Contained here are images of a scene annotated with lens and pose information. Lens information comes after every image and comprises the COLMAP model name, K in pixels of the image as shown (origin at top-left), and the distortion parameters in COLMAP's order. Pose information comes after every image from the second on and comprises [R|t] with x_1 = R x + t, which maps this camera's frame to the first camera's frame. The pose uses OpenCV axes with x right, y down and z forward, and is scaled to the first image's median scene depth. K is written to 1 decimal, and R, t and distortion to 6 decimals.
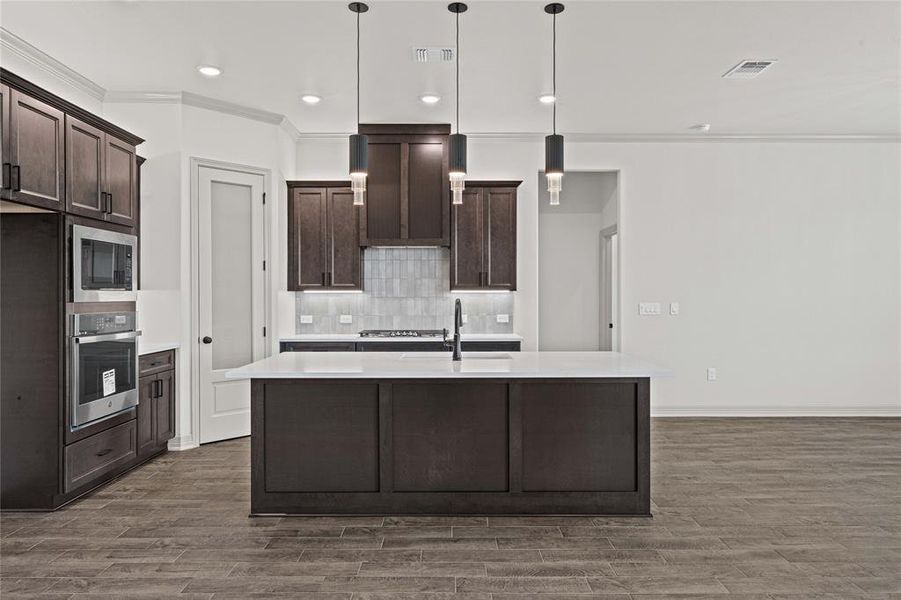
lens RADIAL K [[617.3, 0, 453.2], [0, 617.3, 297.8], [0, 0, 1]] dist [-0.004610, -0.002082]
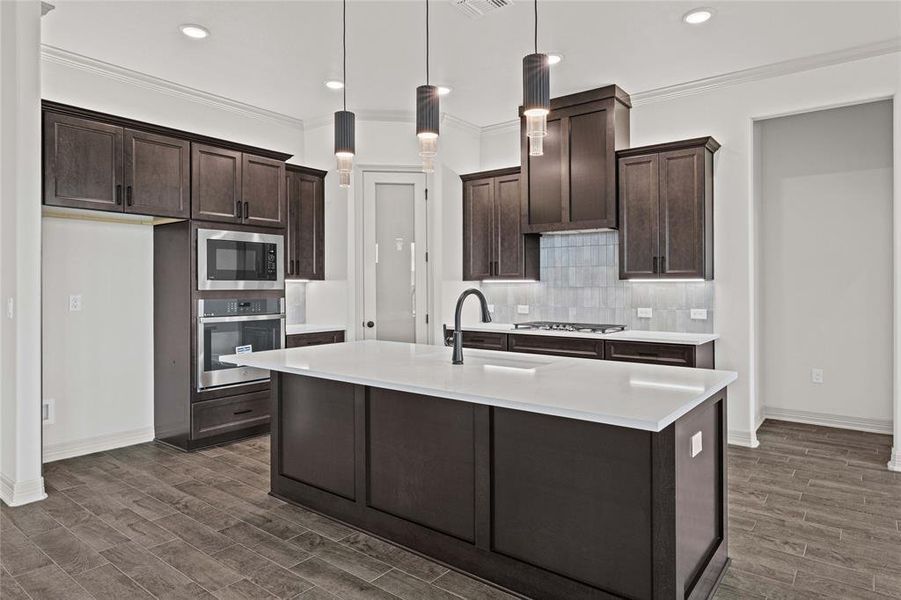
lens RADIAL K [[534.5, 0, 442.0], [0, 534.5, 288.3], [0, 0, 1]] dist [0.000580, -0.001639]
pose [[0.776987, 0.003929, -0.629505, 0.275430], [-0.003261, 0.999992, 0.002216, -0.000153], [0.629508, 0.000331, 0.776994, 0.275784]]
